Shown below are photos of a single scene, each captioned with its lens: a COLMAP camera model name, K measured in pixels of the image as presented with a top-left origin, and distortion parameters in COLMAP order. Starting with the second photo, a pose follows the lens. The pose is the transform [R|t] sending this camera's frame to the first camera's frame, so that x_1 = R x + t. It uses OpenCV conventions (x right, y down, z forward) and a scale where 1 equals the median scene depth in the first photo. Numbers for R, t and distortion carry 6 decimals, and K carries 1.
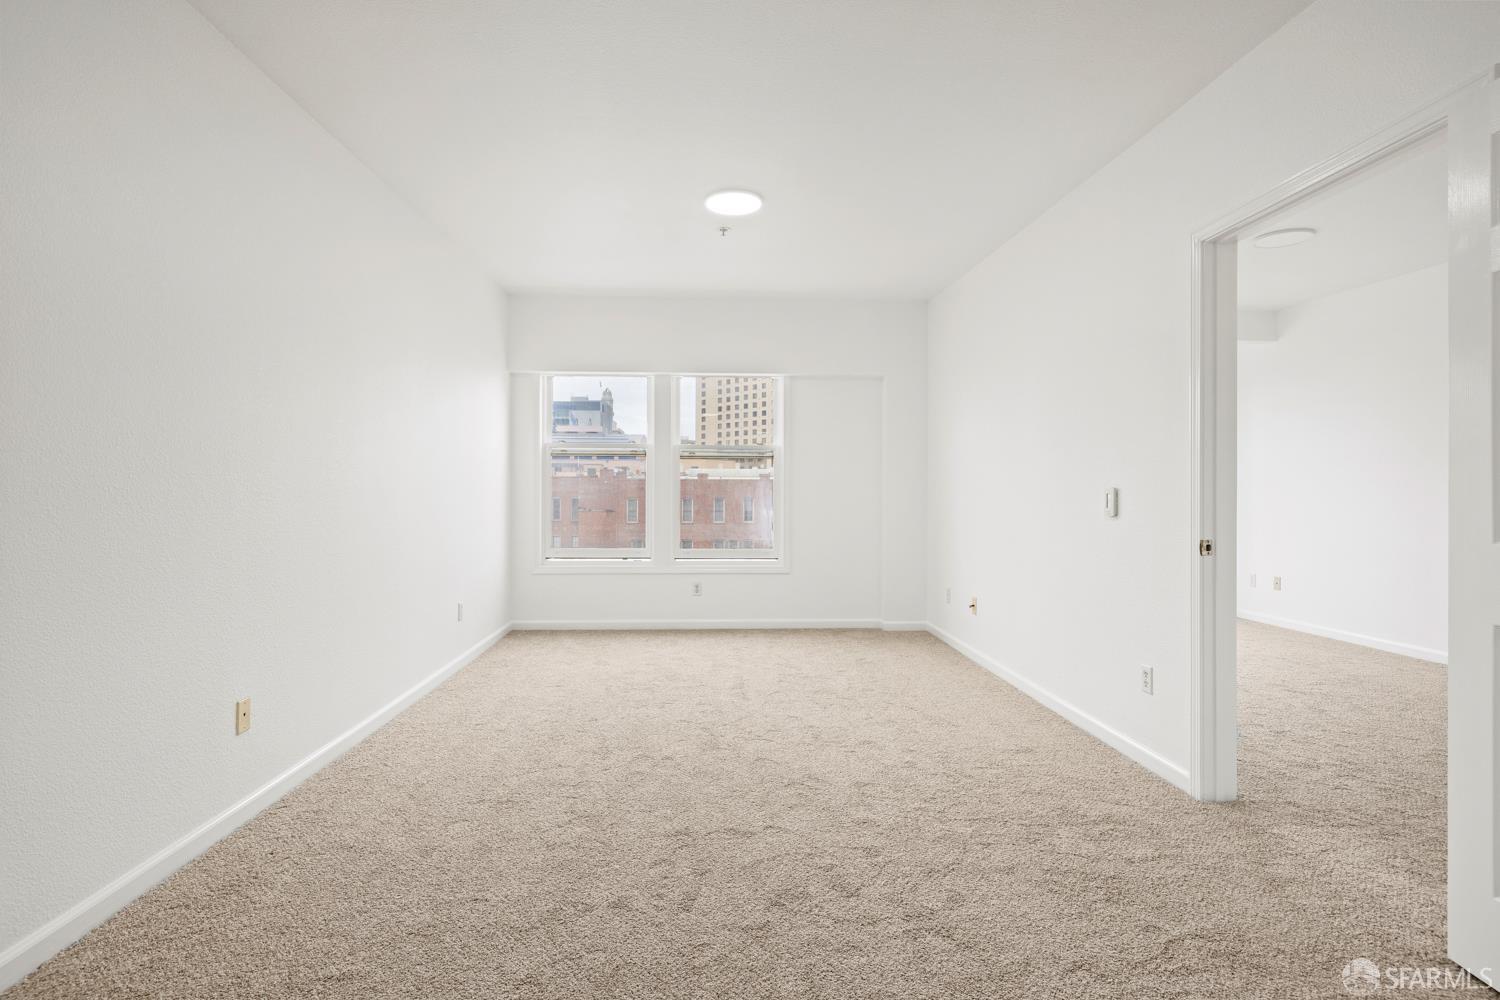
lens RADIAL K [[723.1, 0, 750.8], [0, 723.1, 495.6], [0, 0, 1]] dist [-0.003137, 0.001214]
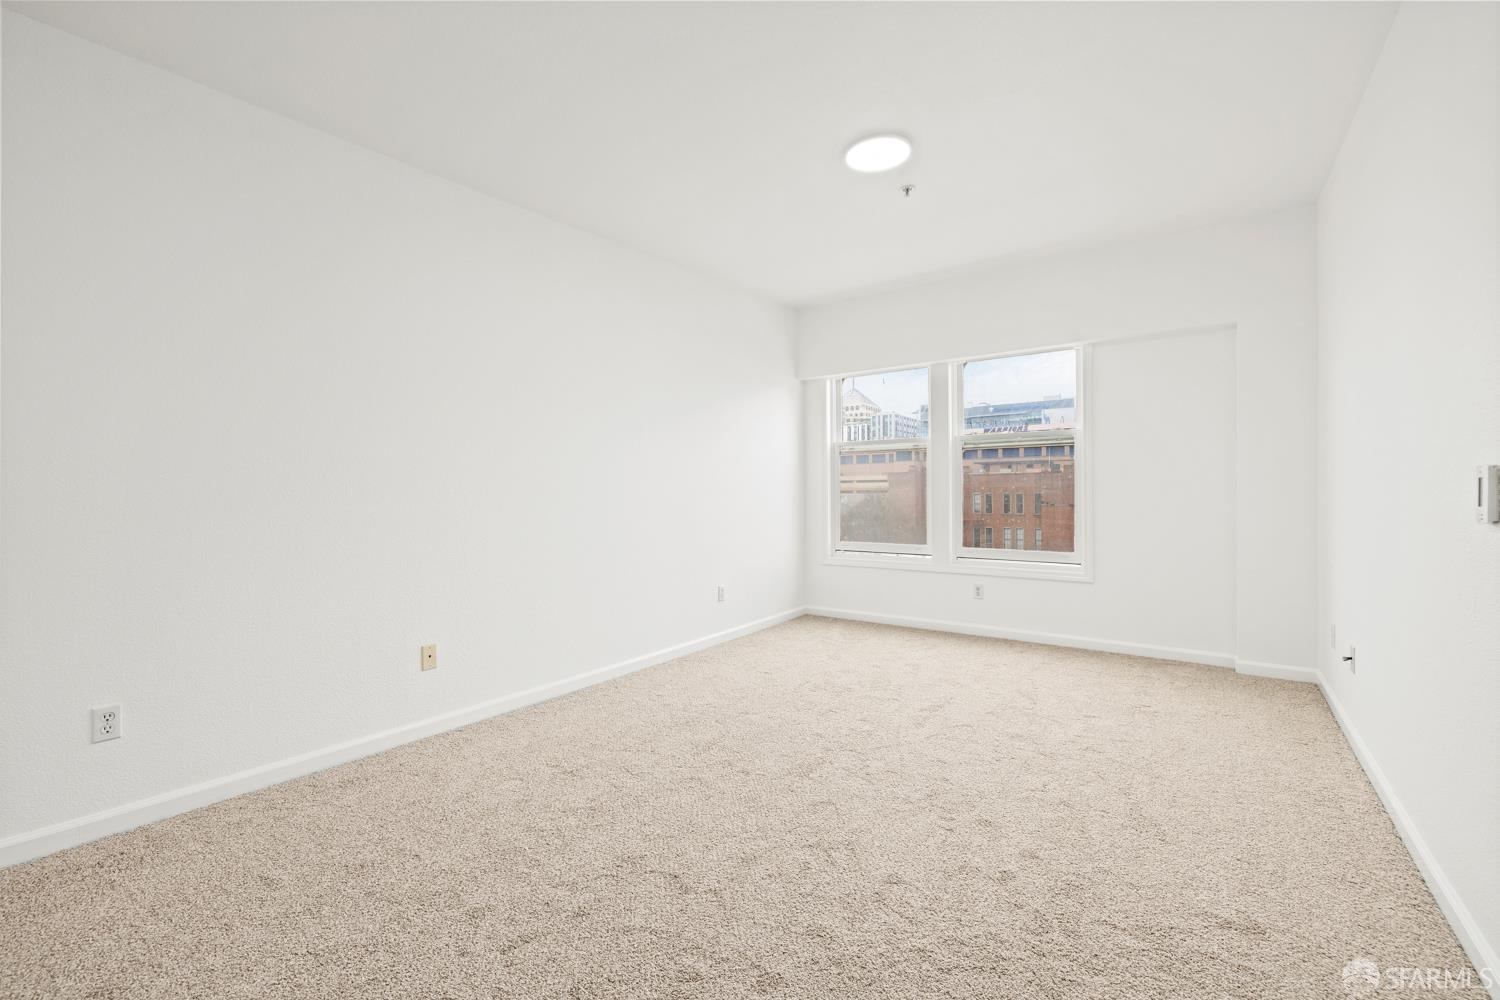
lens RADIAL K [[633.6, 0, 742.7], [0, 633.6, 498.7], [0, 0, 1]] dist [0.003922, -0.001233]
pose [[0.767062, -0.004062, -0.641560, 0.235352], [0.011398, 0.999908, 0.007298, 0.001751], [0.641472, -0.012911, 0.767038, 0.212317]]
